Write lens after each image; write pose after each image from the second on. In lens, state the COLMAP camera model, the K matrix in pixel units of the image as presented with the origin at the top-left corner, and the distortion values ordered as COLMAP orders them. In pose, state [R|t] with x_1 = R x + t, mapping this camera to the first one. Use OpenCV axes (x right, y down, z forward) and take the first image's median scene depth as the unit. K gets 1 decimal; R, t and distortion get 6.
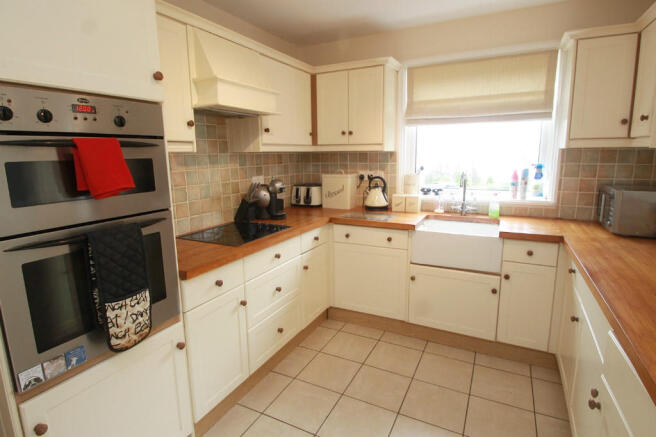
lens RADIAL K [[356.6, 0, 324.2], [0, 356.6, 215.5], [0, 0, 1]] dist [0.001581, -0.001760]
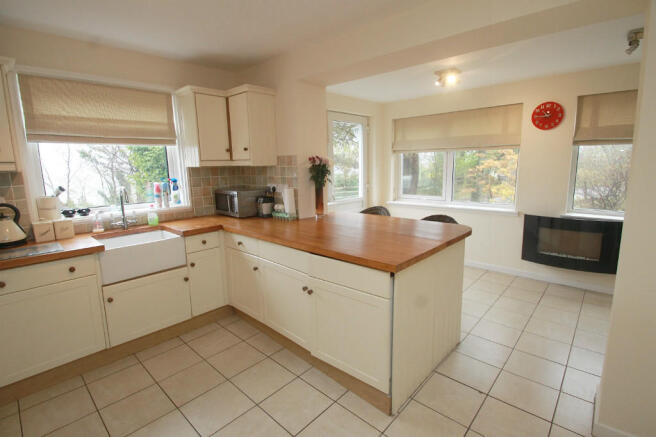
lens RADIAL K [[315.3, 0, 324.2], [0, 315.3, 218.5], [0, 0, 1]] dist [-0.004944, -0.001484]
pose [[0.263594, -0.157220, 0.951735, -0.384683], [0.186857, 0.976263, 0.109520, -0.026043], [-0.946363, 0.148969, 0.286715, 0.173154]]
